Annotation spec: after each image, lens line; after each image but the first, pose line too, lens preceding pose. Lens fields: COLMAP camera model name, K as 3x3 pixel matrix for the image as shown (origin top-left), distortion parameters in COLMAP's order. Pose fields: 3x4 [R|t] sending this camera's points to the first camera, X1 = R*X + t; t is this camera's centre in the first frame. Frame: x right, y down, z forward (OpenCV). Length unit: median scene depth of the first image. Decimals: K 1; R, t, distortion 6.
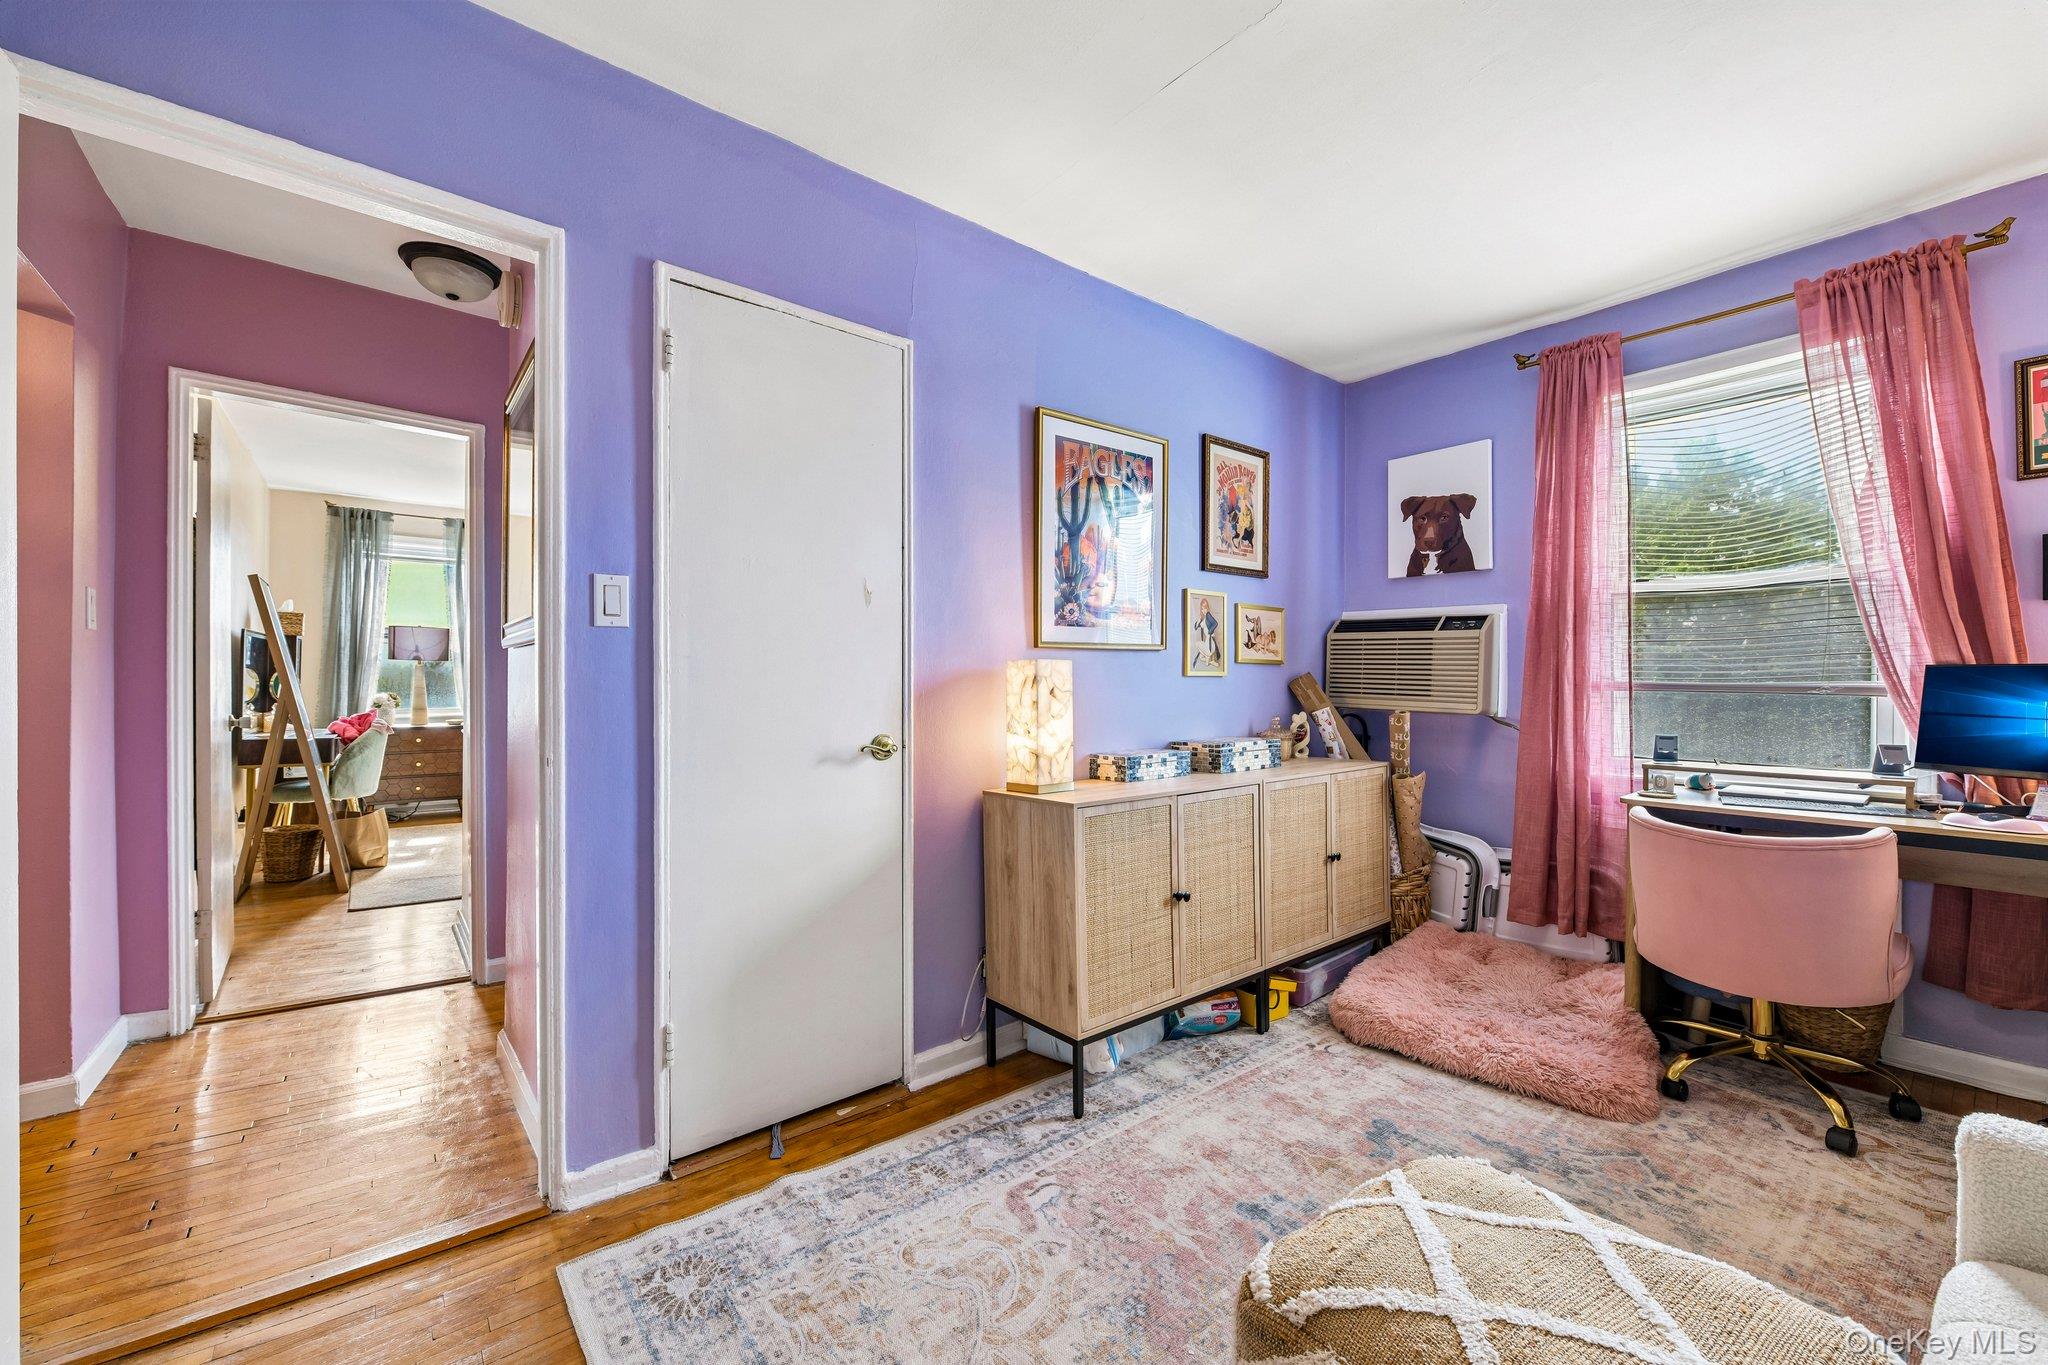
lens RADIAL K [[791.9, 0, 1028.8], [0, 791.9, 678.0], [0, 0, 1]] dist [-0.004263, -0.000335]
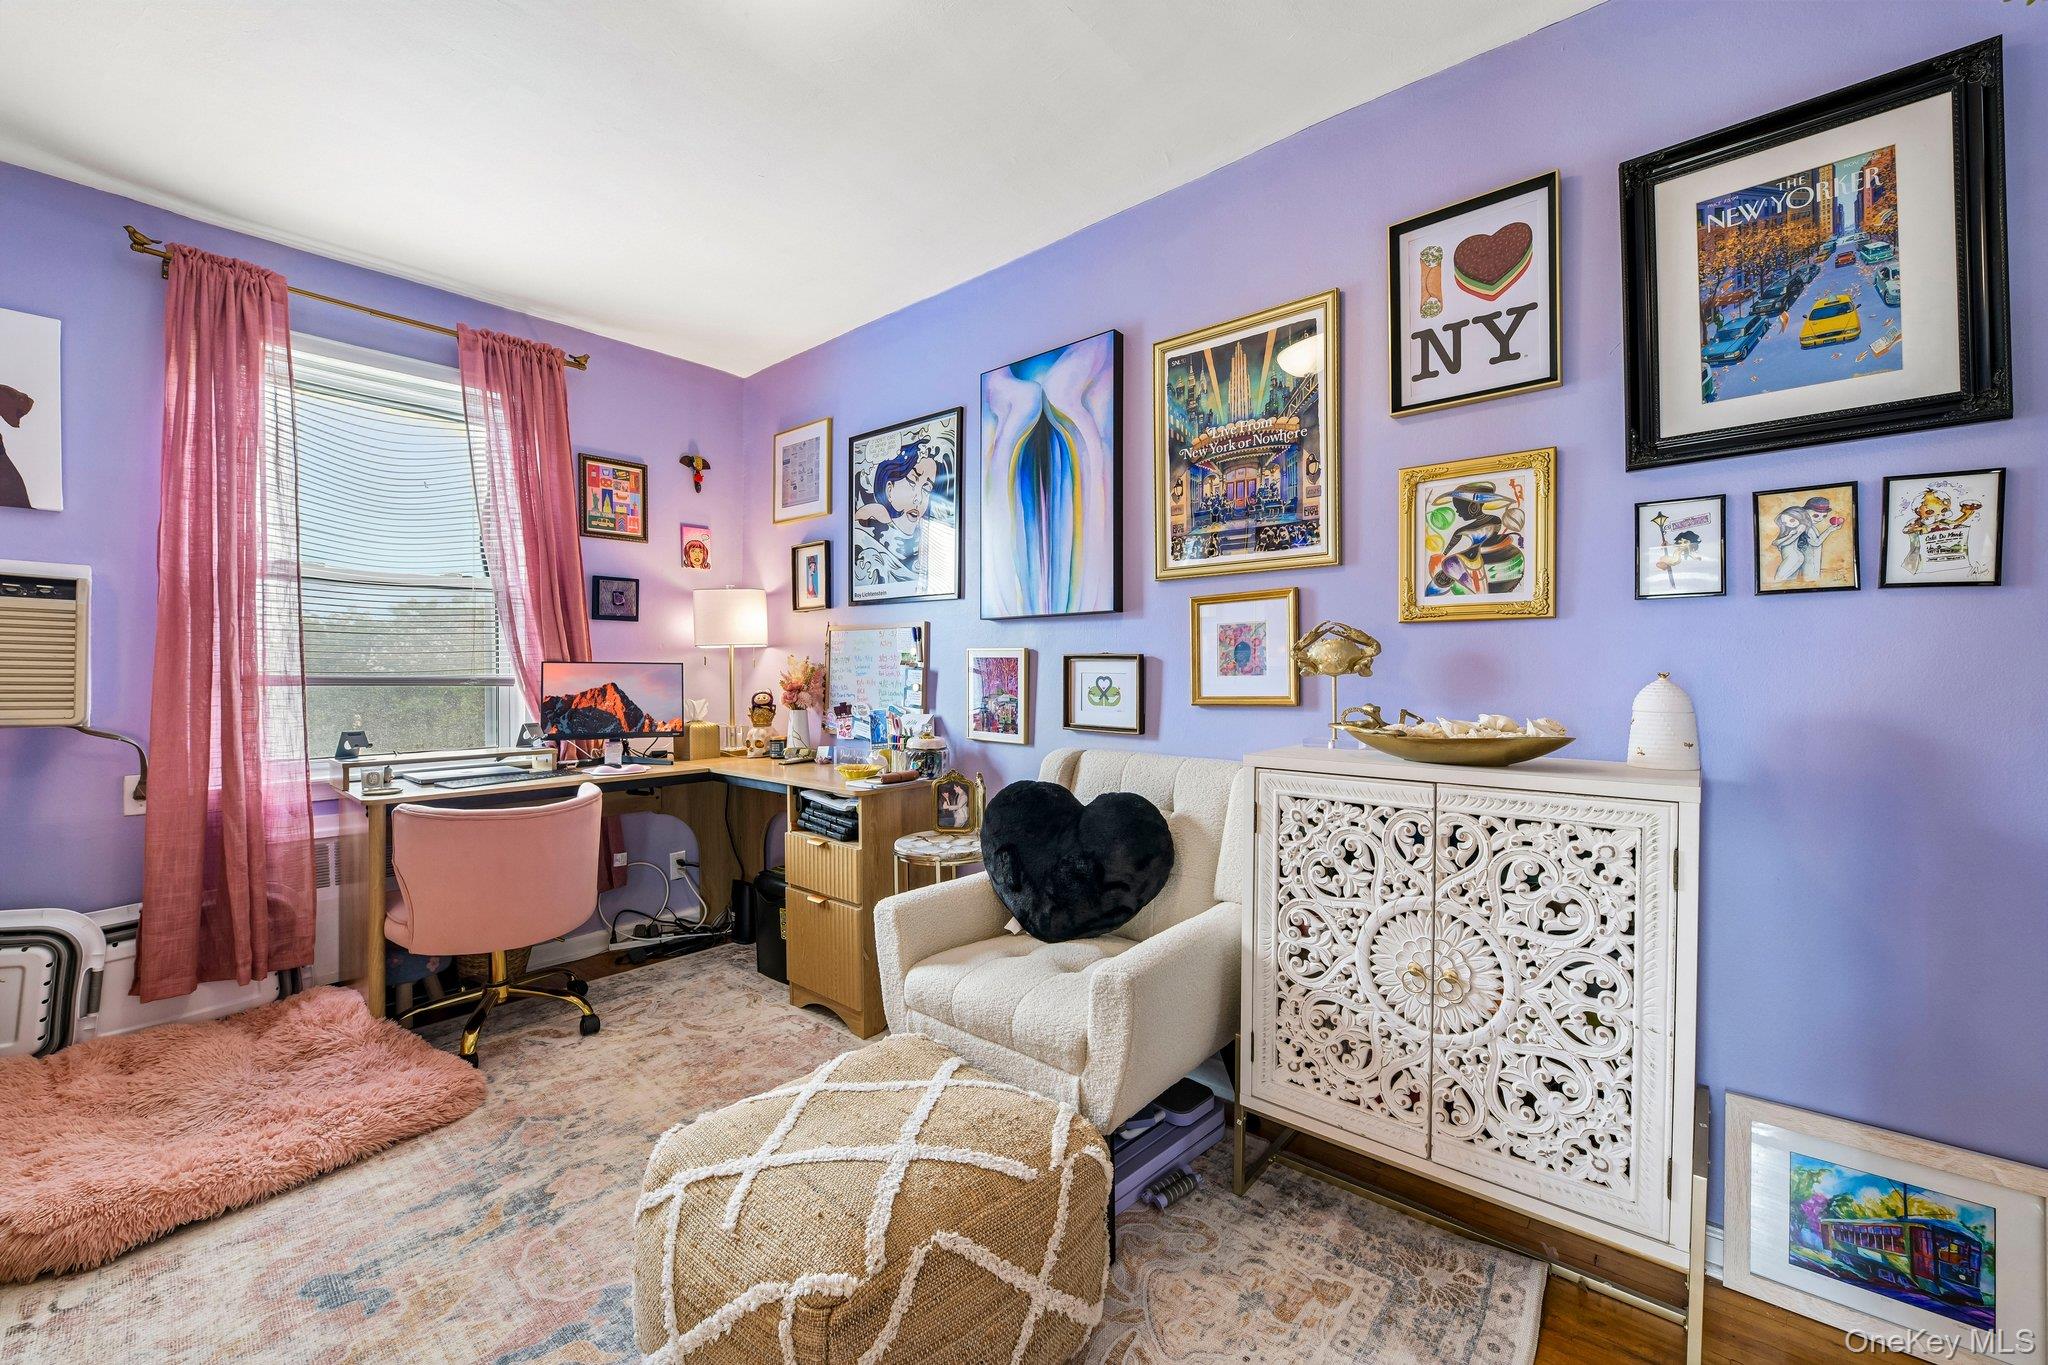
lens RADIAL K [[791.9, 0, 1028.8], [0, 791.9, 678.0], [0, 0, 1]] dist [-0.004263, -0.000335]
pose [[-0.152947, -0.008739, 0.988196, -0.284823], [-0.001276, 0.999962, 0.008645, -0.001396], [-0.988234, 0.000061, -0.152952, 0.363162]]
